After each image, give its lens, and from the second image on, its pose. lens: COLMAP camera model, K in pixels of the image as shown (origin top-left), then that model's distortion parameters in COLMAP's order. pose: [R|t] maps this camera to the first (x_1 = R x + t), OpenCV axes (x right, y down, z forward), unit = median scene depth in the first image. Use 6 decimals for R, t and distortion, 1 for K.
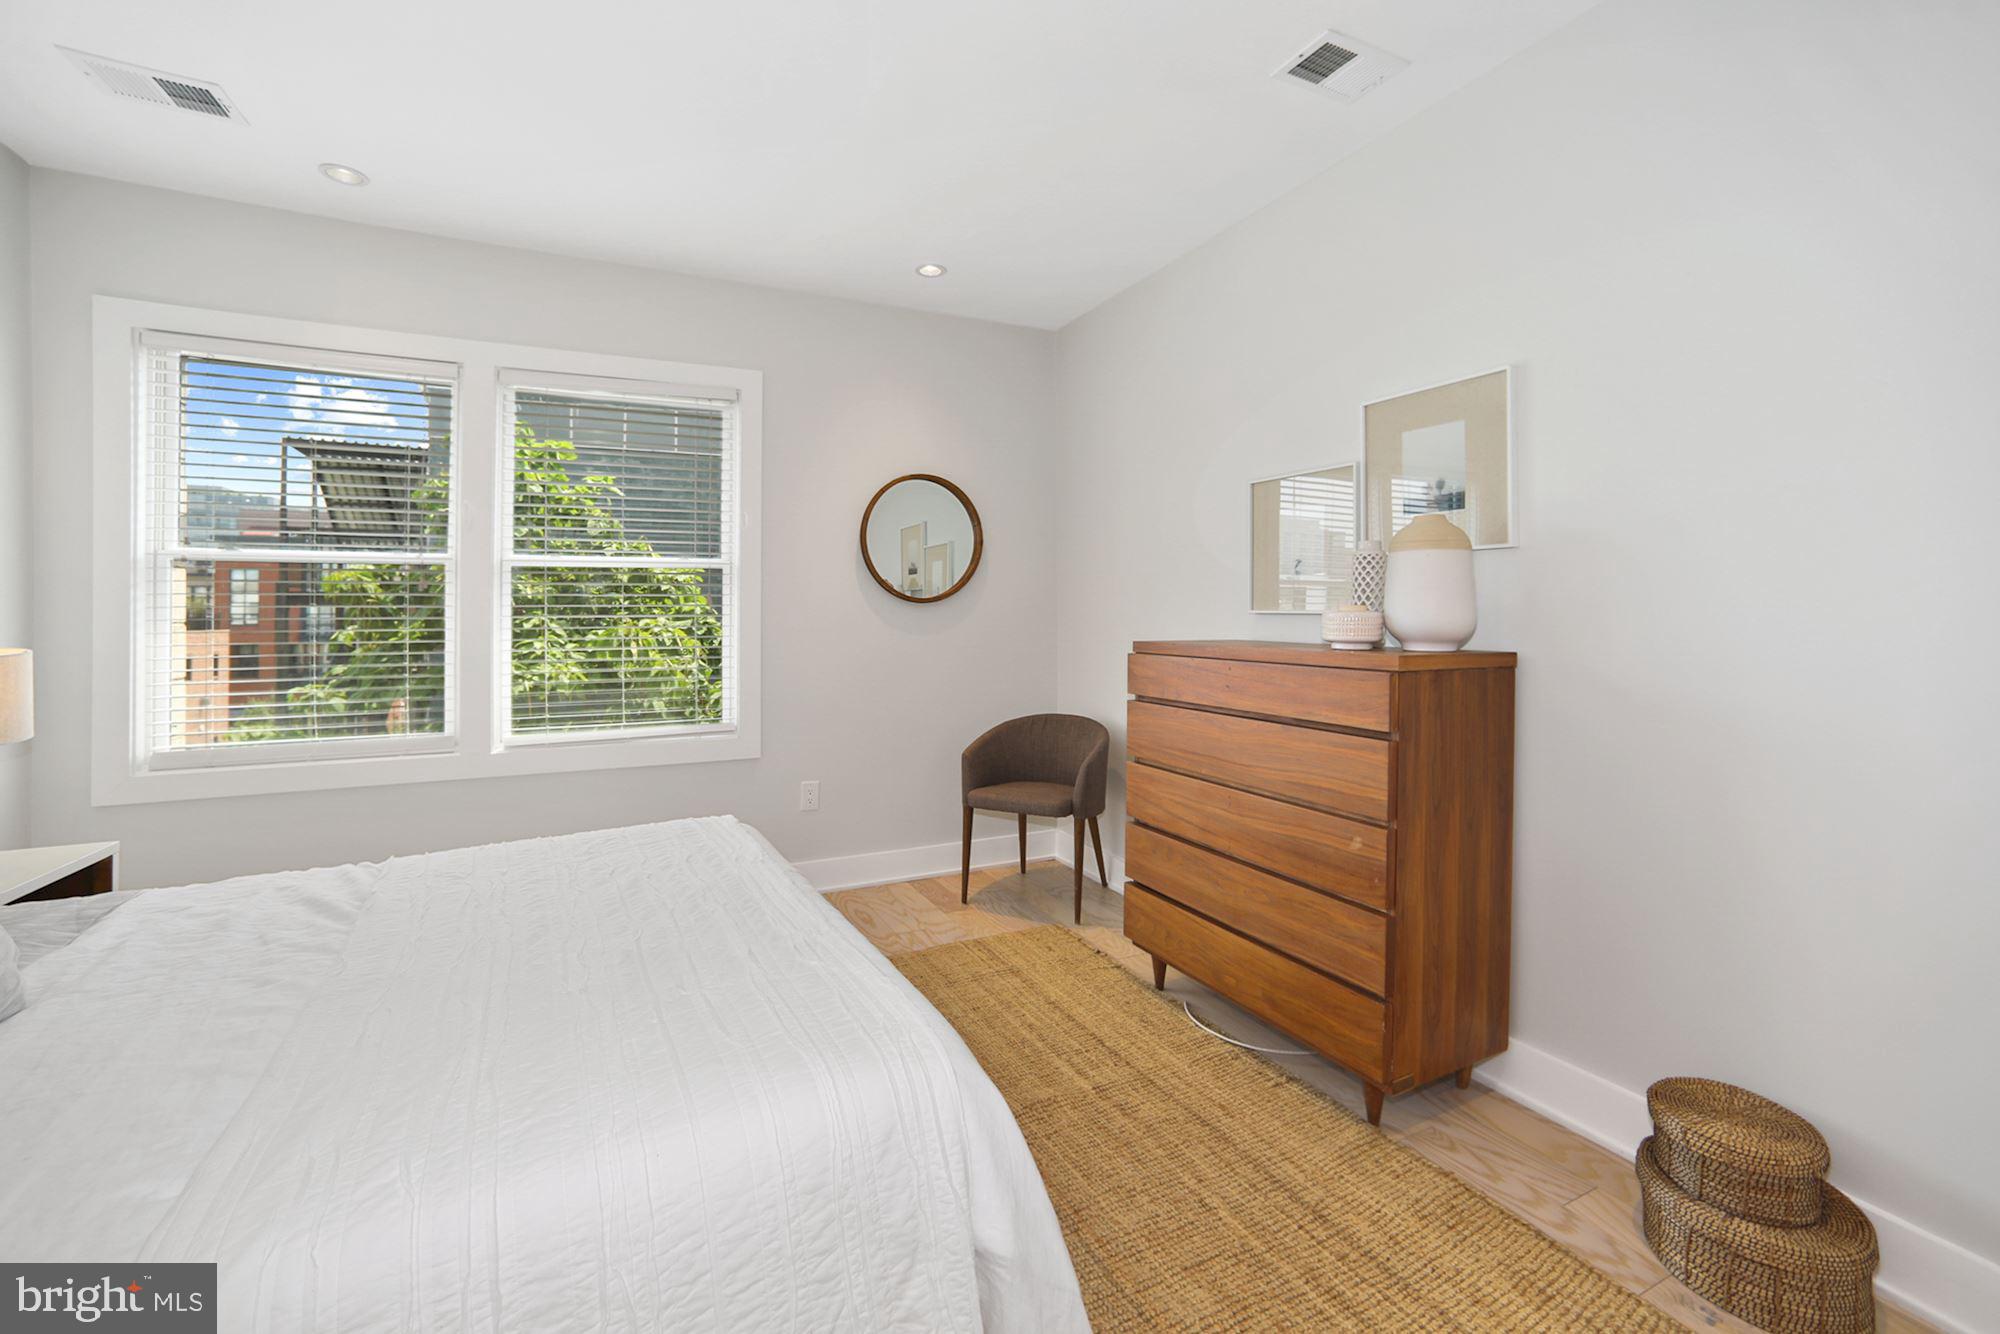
lens RADIAL K [[830.1, 0, 994.5], [0, 830.1, 606.1], [0, 0, 1]] dist [-0.015599, 0.000208]
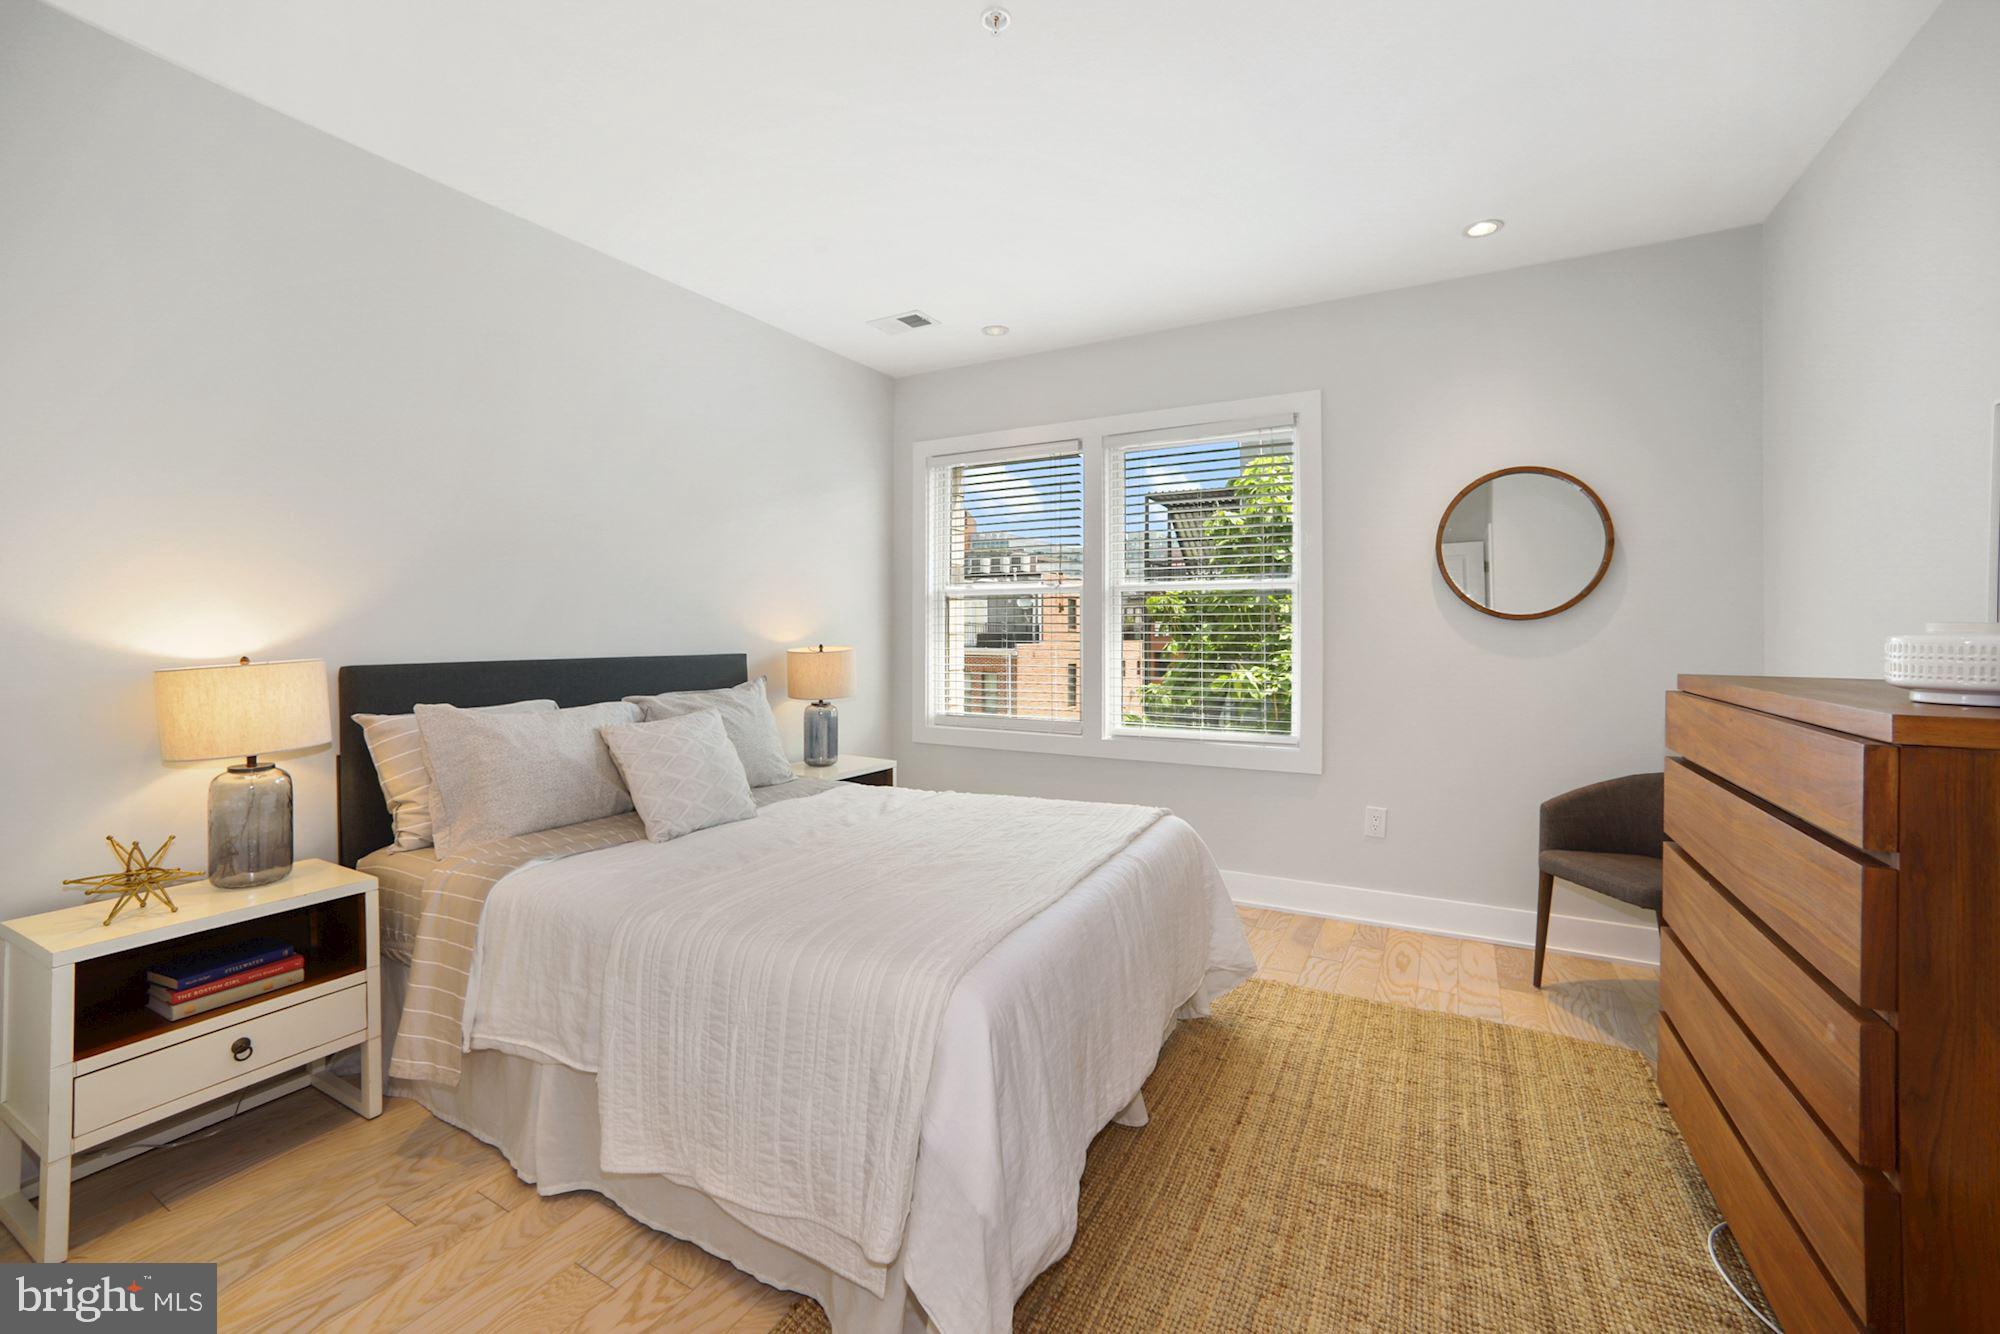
lens RADIAL K [[825.5, 0, 1018.7], [0, 825.5, 633.4], [0, 0, 1]] dist [-0.015152, 0.018708]
pose [[0.597598, 0.009377, -0.801741, 0.322702], [0.000677, 0.999925, 0.012200, -0.001190], [0.801796, -0.007833, 0.597547, 0.110078]]
